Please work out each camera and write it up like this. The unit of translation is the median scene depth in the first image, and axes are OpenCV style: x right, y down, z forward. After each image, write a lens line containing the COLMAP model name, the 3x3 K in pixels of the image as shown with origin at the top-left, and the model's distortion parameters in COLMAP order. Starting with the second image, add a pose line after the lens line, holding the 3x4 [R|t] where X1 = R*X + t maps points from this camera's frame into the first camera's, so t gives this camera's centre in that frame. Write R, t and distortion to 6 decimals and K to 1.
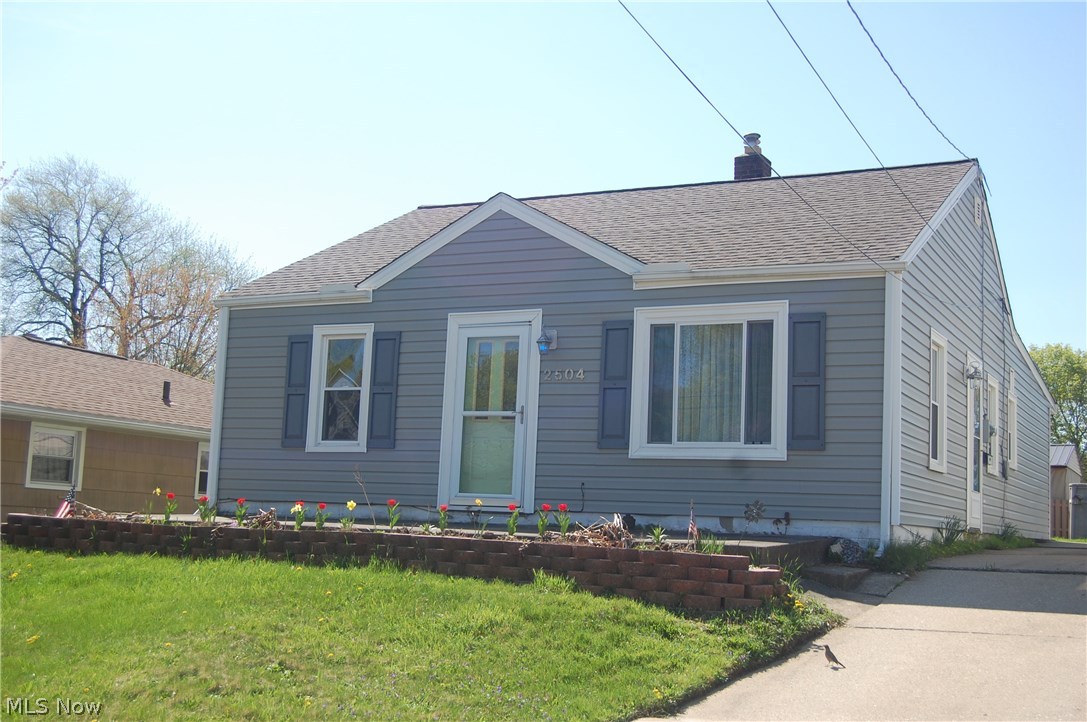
lens RADIAL K [[1313.1, 0, 545.1], [0, 1313.1, 364.7], [0, 0, 1]] dist [-0.019572, 0.000000]
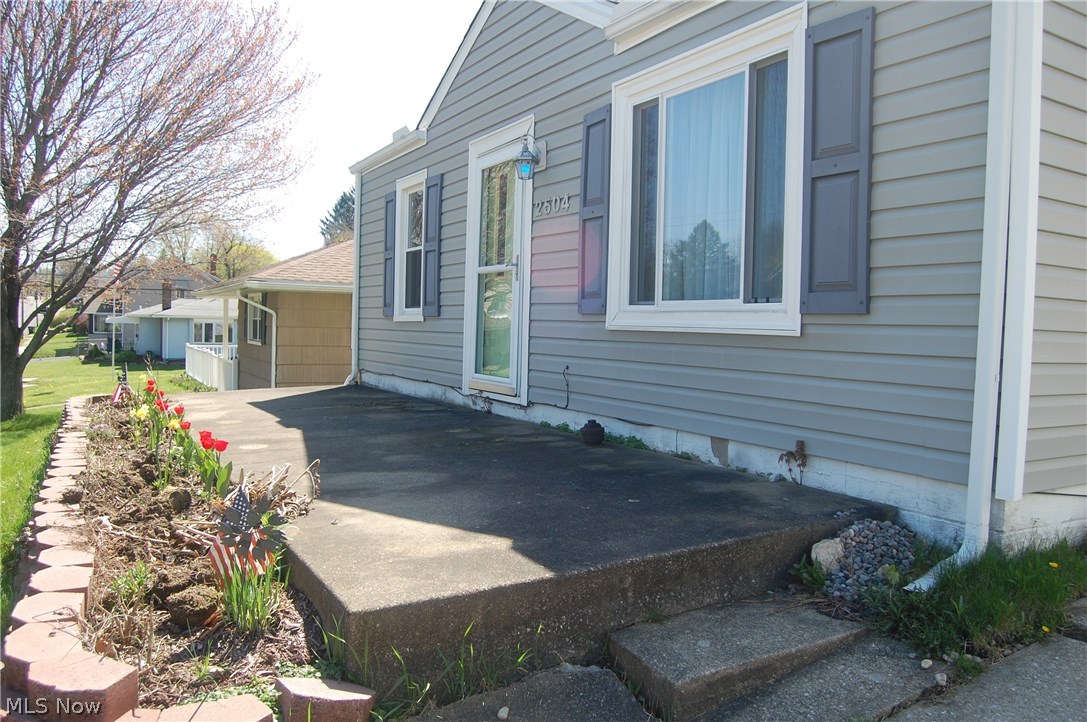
lens RADIAL K [[844.9, 0, 541.4], [0, 844.9, 360.8], [0, 0, 1]] dist [-0.081861, 0.016424]
pose [[0.830770, 0.001804, -0.556613, 0.252913], [0.079809, 0.989276, 0.122325, 0.033402], [0.550864, -0.146046, 0.821717, 0.630388]]
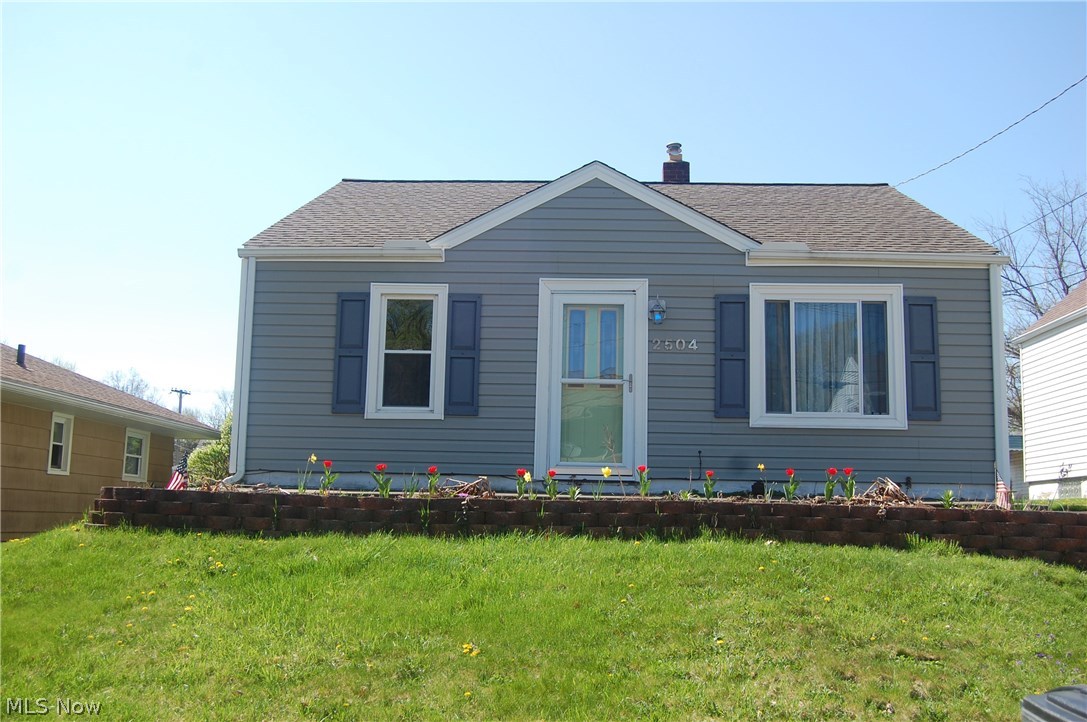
lens RADIAL K [[1073.8, 0, 544.2], [0, 1073.8, 362.1], [0, 0, 1]] dist [-0.046863, 0.000000]
pose [[0.908379, 0.037905, 0.416426, -0.423742], [-0.035169, 0.999280, -0.014243, 0.036573], [-0.416666, -0.001707, 0.909058, 0.288917]]
